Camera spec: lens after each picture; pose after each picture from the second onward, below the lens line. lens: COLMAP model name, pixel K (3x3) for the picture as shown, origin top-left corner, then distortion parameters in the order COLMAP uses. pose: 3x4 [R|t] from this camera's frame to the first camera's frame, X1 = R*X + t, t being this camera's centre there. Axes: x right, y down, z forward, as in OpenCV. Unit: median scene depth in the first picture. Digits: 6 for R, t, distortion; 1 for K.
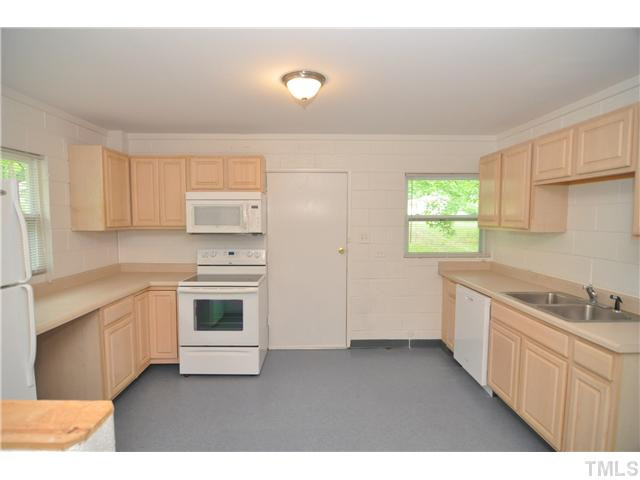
lens RADIAL K [[348.7, 0, 318.0], [0, 348.7, 243.7], [0, 0, 1]] dist [-0.000900, -0.018562]
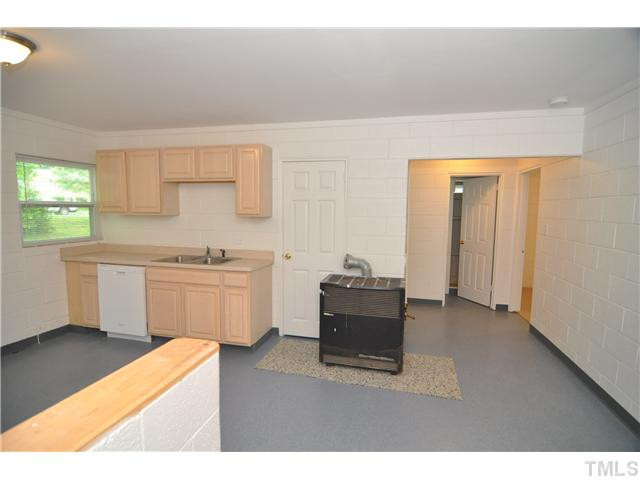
lens RADIAL K [[342.3, 0, 317.8], [0, 342.3, 243.7], [0, 0, 1]] dist [-0.002185, -0.015708]
pose [[0.261408, -0.093036, 0.960734, -0.450962], [0.061040, 0.994945, 0.079740, 0.007268], [-0.963296, 0.037799, 0.265766, 0.034835]]
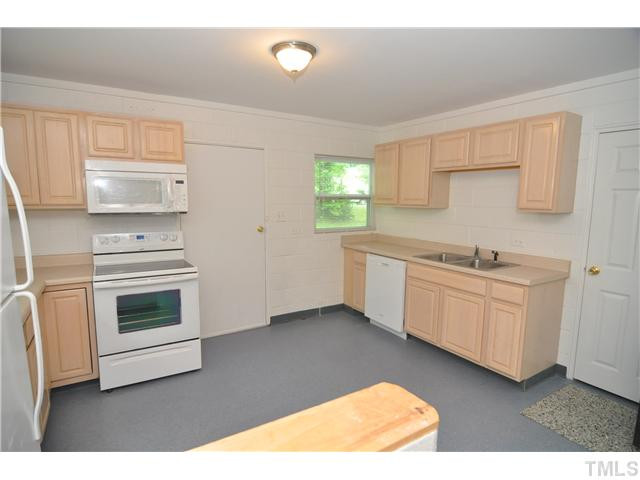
lens RADIAL K [[348.7, 0, 318.0], [0, 348.7, 243.7], [0, 0, 1]] dist [-0.000900, -0.018562]
pose [[0.861348, -0.058978, 0.504579, -0.330871], [0.029189, 0.997343, 0.066748, -0.000004], [-0.507175, -0.042765, 0.860781, 0.074661]]
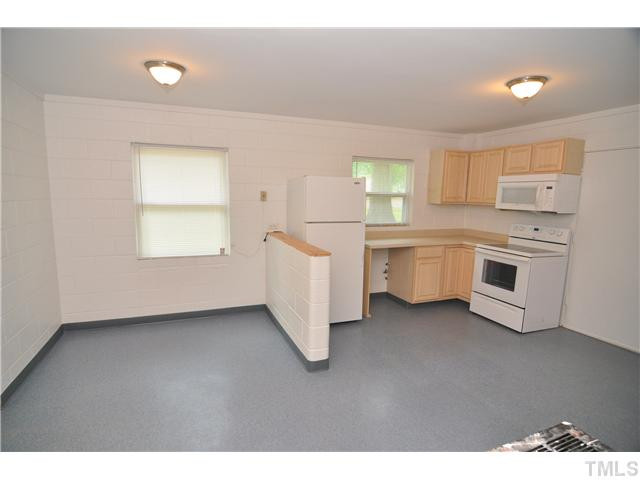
lens RADIAL K [[342.3, 0, 317.8], [0, 342.3, 243.7], [0, 0, 1]] dist [-0.002185, -0.015708]
pose [[0.347859, 0.140866, -0.926904, 0.579674], [-0.087854, 0.989196, 0.117362, 0.006548], [0.933421, 0.040607, 0.356477, -0.051438]]
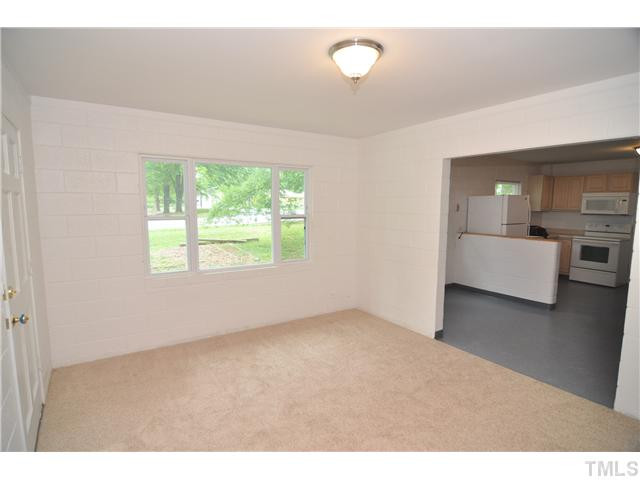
lens RADIAL K [[342.3, 0, 317.8], [0, 342.3, 243.7], [0, 0, 1]] dist [-0.002185, -0.015708]
pose [[0.529645, 0.098578, -0.842472, 0.492037], [-0.066901, 0.994984, 0.074364, 0.099127], [0.845577, 0.016976, 0.533584, -1.338736]]
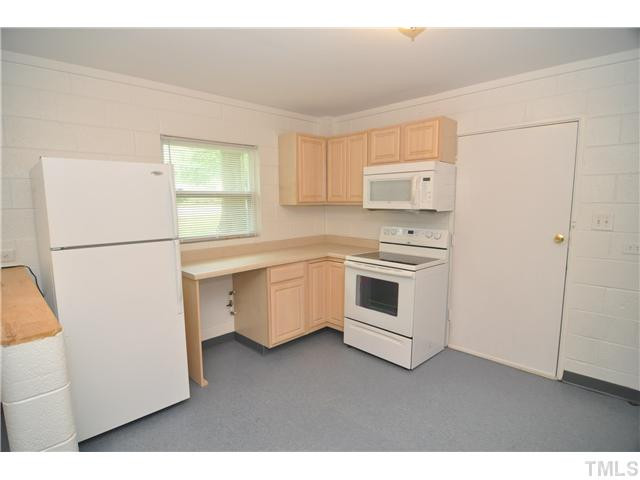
lens RADIAL K [[342.3, 0, 317.8], [0, 342.3, 243.7], [0, 0, 1]] dist [-0.002185, -0.015708]
pose [[0.687803, 0.089443, -0.720365, 0.253447], [-0.046810, 0.995779, 0.078945, -0.001769], [0.724386, -0.020579, 0.689087, 0.224227]]
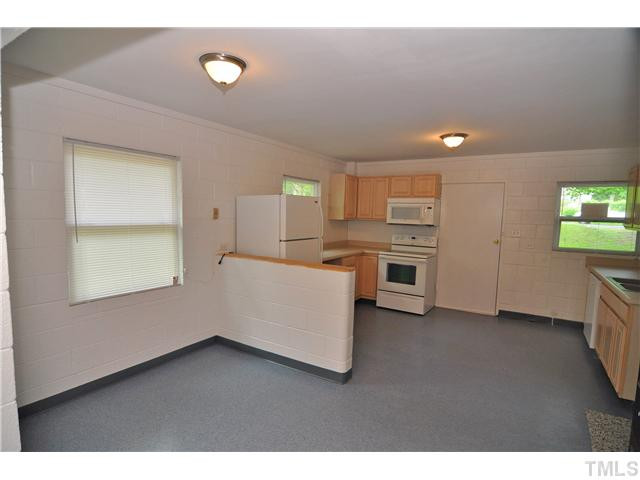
lens RADIAL K [[342.3, 0, 317.8], [0, 342.3, 243.7], [0, 0, 1]] dist [-0.002185, -0.015708]
pose [[0.838363, 0.070209, -0.540573, 0.230737], [-0.065644, 0.997457, 0.027744, 0.041889], [0.541146, 0.012225, 0.840840, -0.530366]]
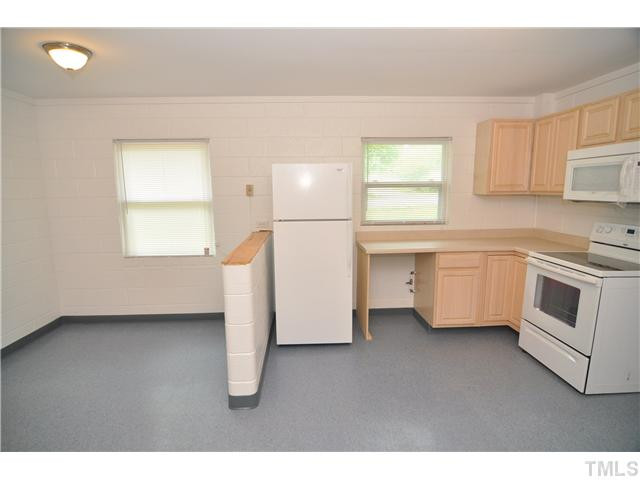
lens RADIAL K [[342.3, 0, 317.8], [0, 342.3, 243.7], [0, 0, 1]] dist [-0.002185, -0.015708]
pose [[0.024440, 0.156123, -0.987435, 0.455467], [-0.063081, 0.986003, 0.154335, -0.014863], [0.997709, 0.058516, 0.033946, 0.374271]]
